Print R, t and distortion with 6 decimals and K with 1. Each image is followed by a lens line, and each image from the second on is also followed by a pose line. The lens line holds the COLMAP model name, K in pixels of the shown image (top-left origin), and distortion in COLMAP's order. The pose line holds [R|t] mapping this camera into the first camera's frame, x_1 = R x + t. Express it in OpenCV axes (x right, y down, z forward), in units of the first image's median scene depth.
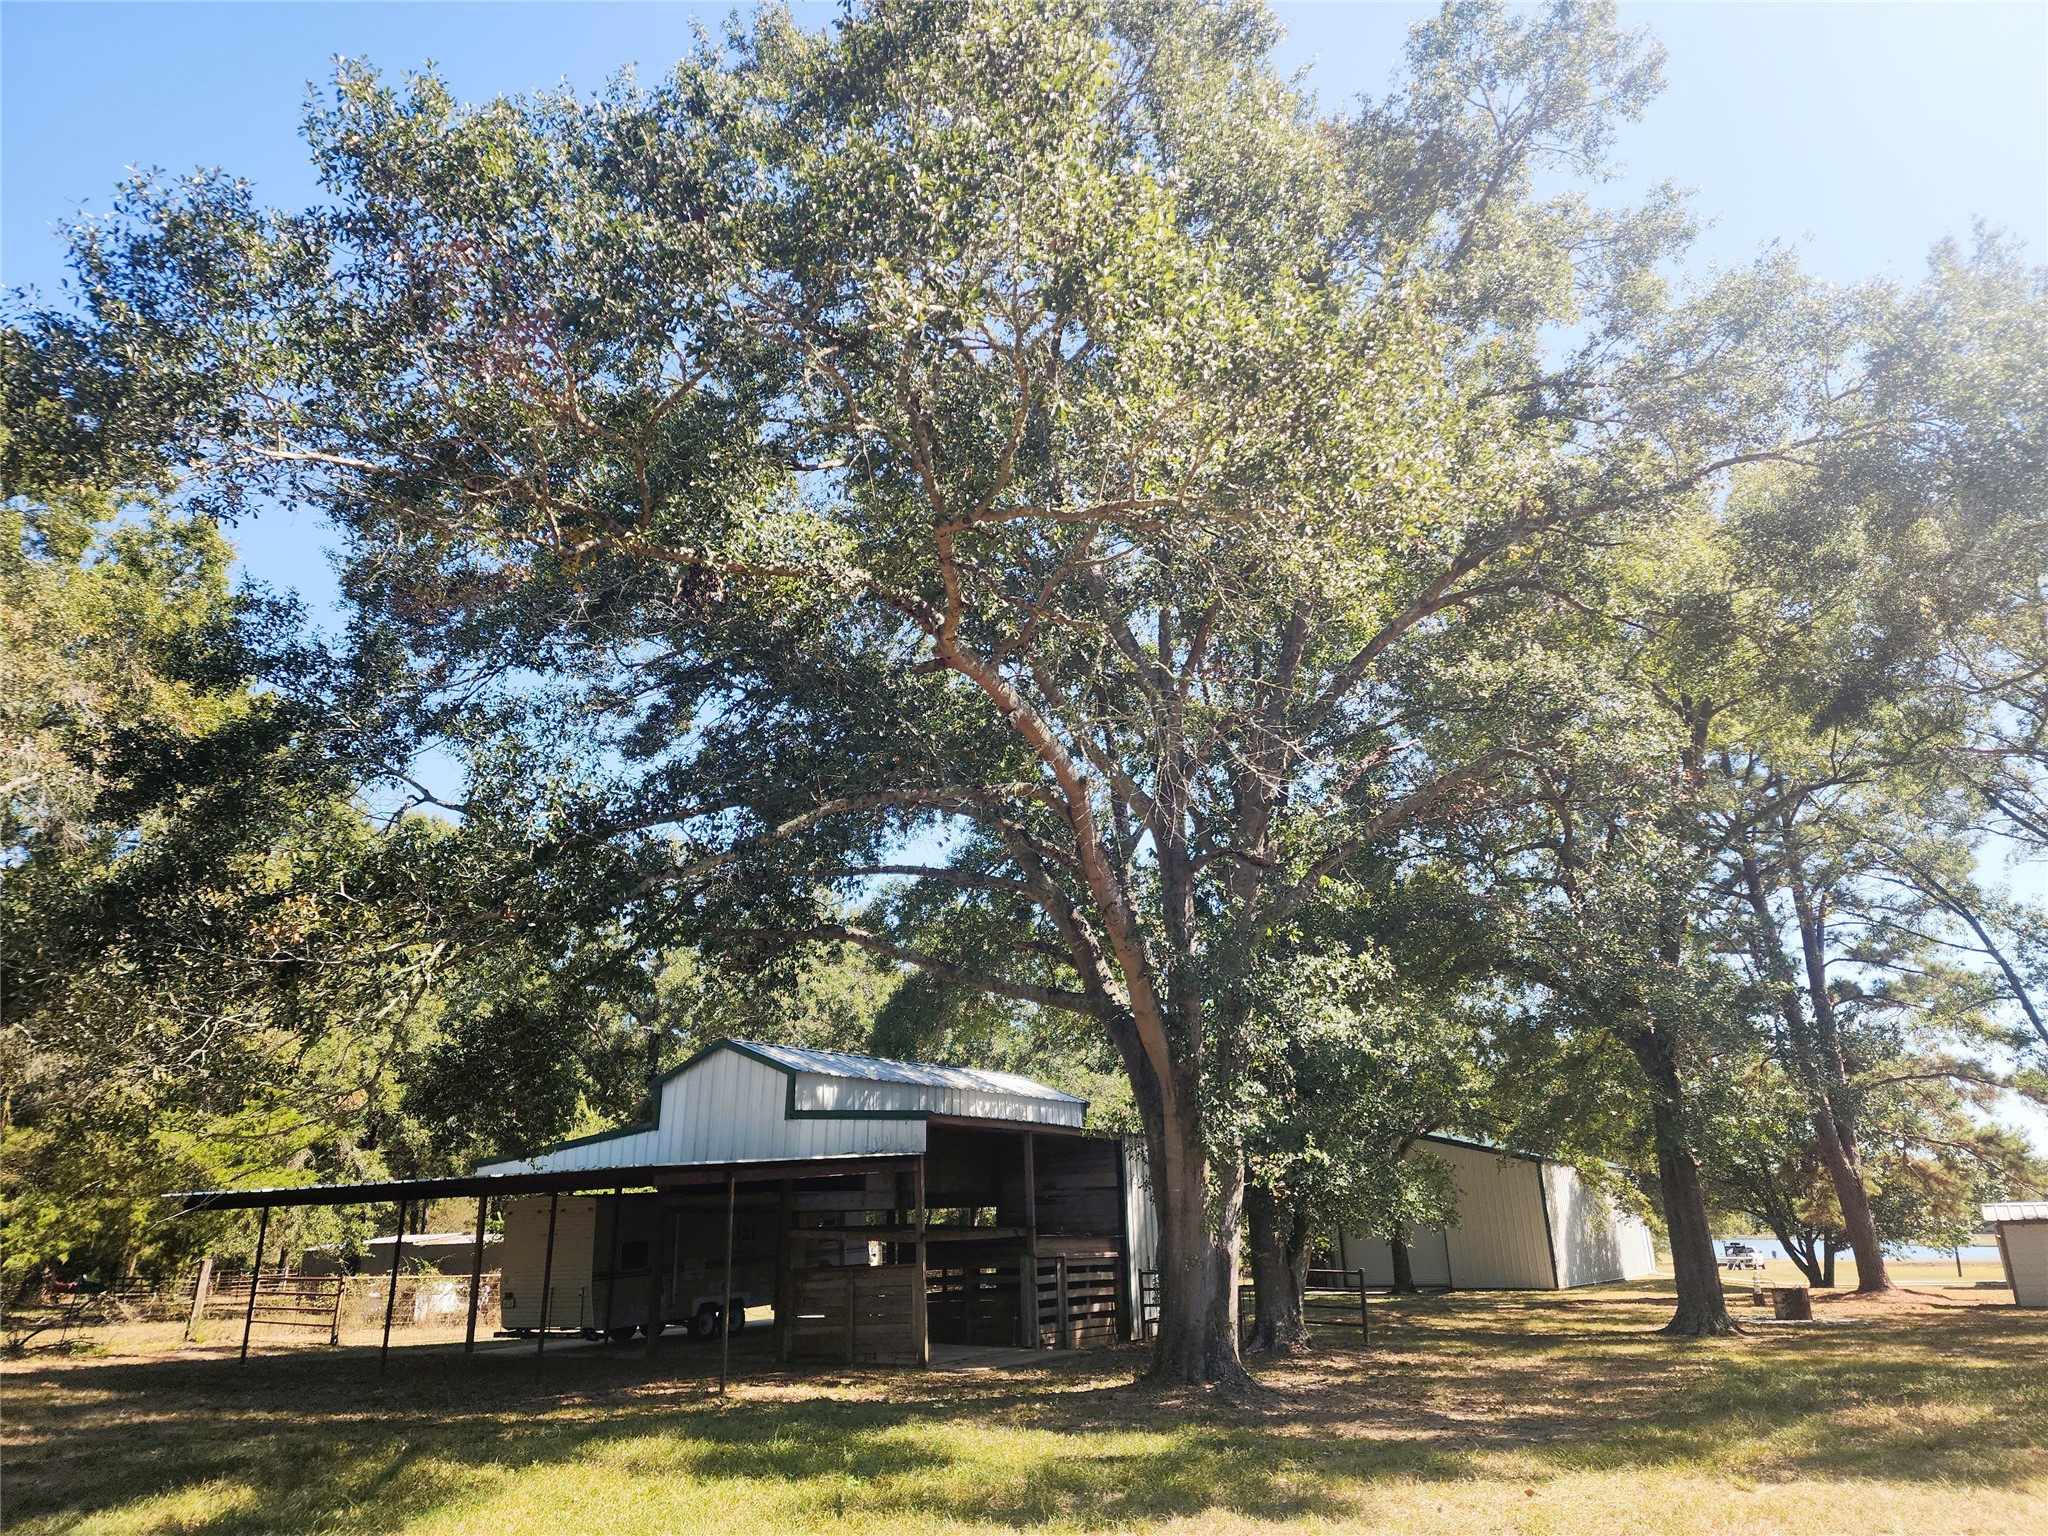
lens RADIAL K [[1341.1, 0, 1027.3], [0, 1341.1, 802.9], [0, 0, 1]] dist [0.059532, -0.056169]
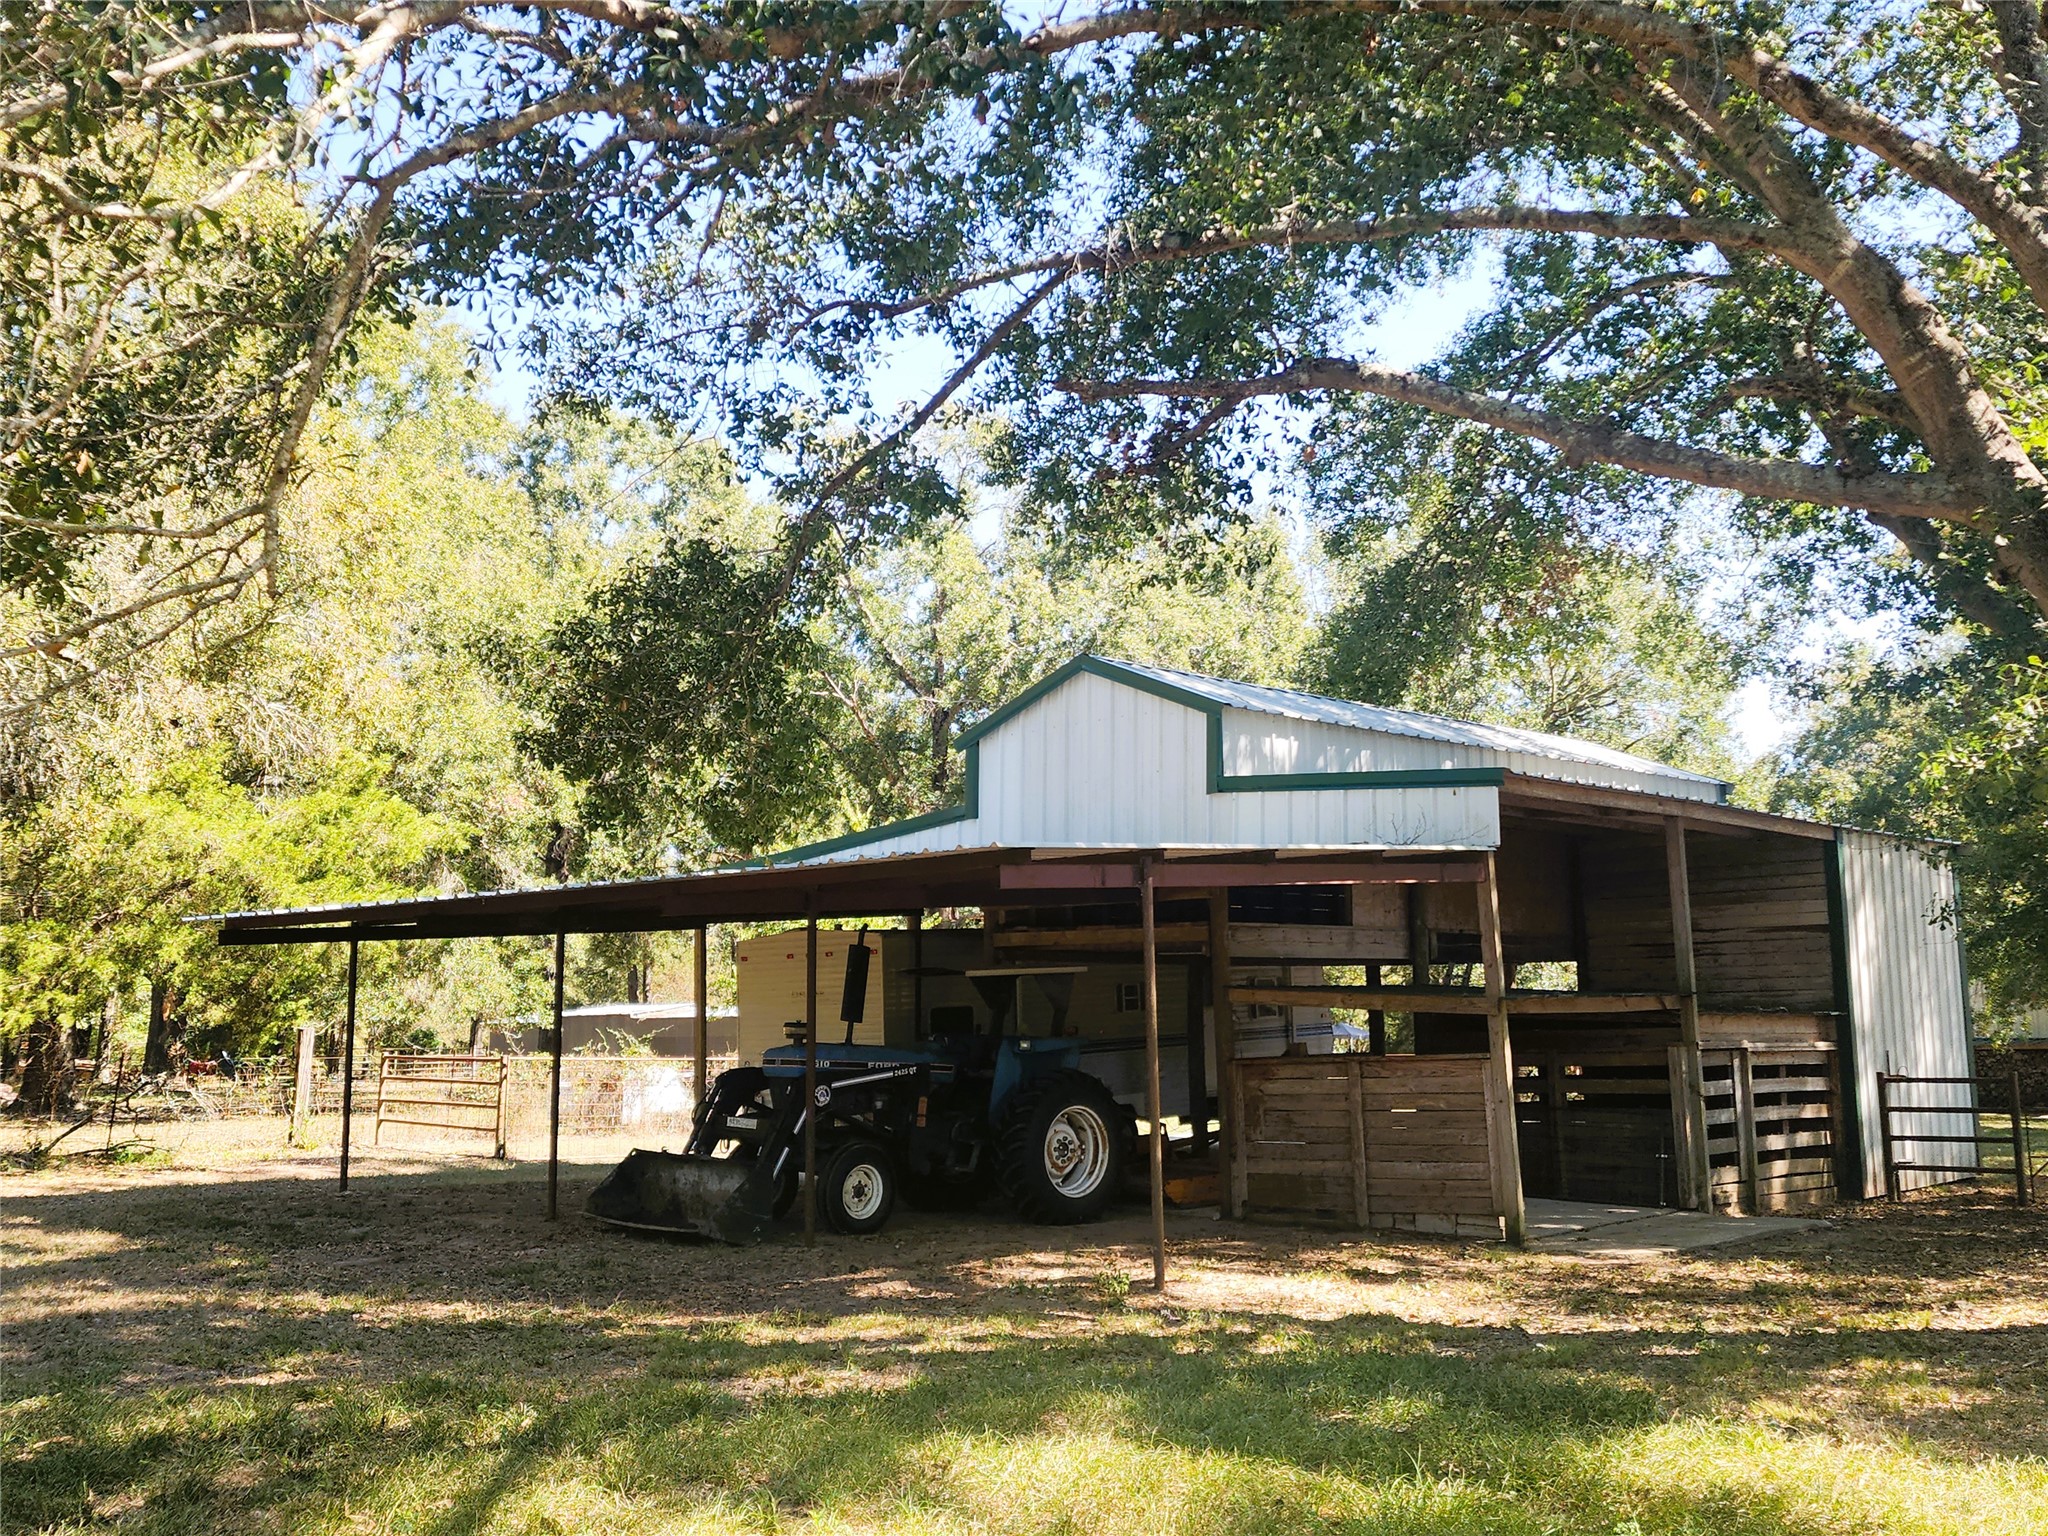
lens RADIAL K [[1996.3, 0, 1024.0], [0, 1996.3, 768.0], [0, 0, 1]] dist [0.059917, -0.012851]
pose [[0.976049, -0.015499, -0.216997, -0.075018], [0.055146, 0.982508, 0.177870, 0.076221], [0.210444, -0.185576, 0.959831, 0.213005]]
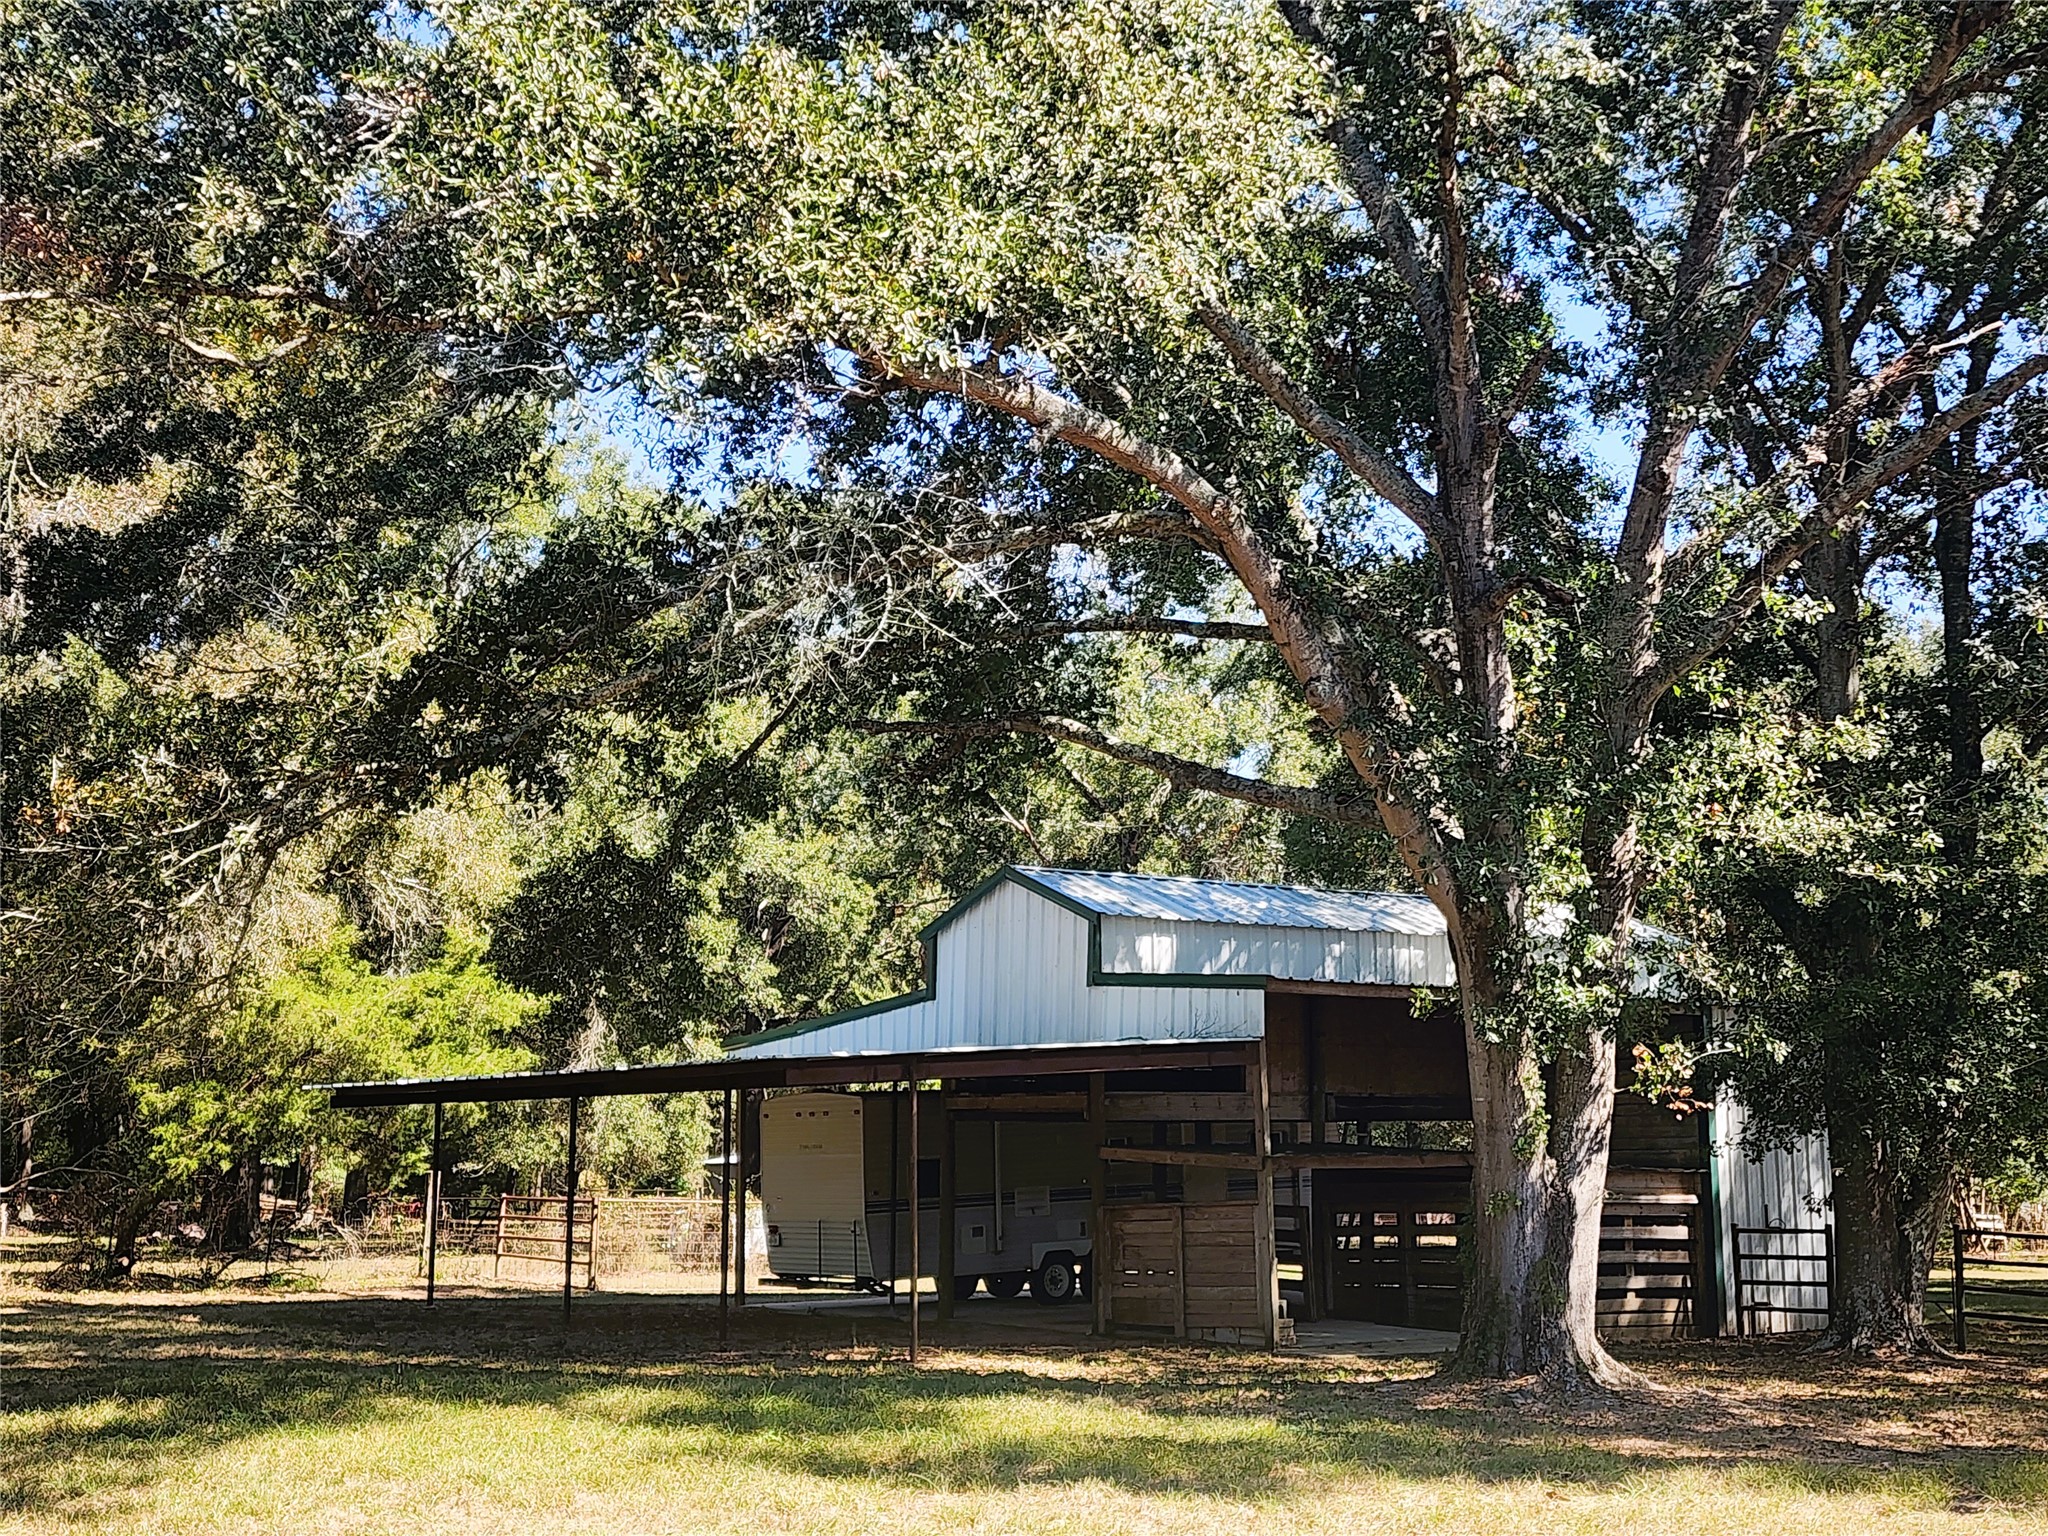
lens RADIAL K [[2585.7, 0, 1020.5], [0, 2585.7, 844.4], [0, 0, 1]] dist [0.186847, -0.528136]
pose [[0.925968, -0.027880, -0.376571, 0.248406], [0.098627, 0.980509, 0.169925, -0.045210], [0.364494, -0.194485, 0.910670, -0.132219]]
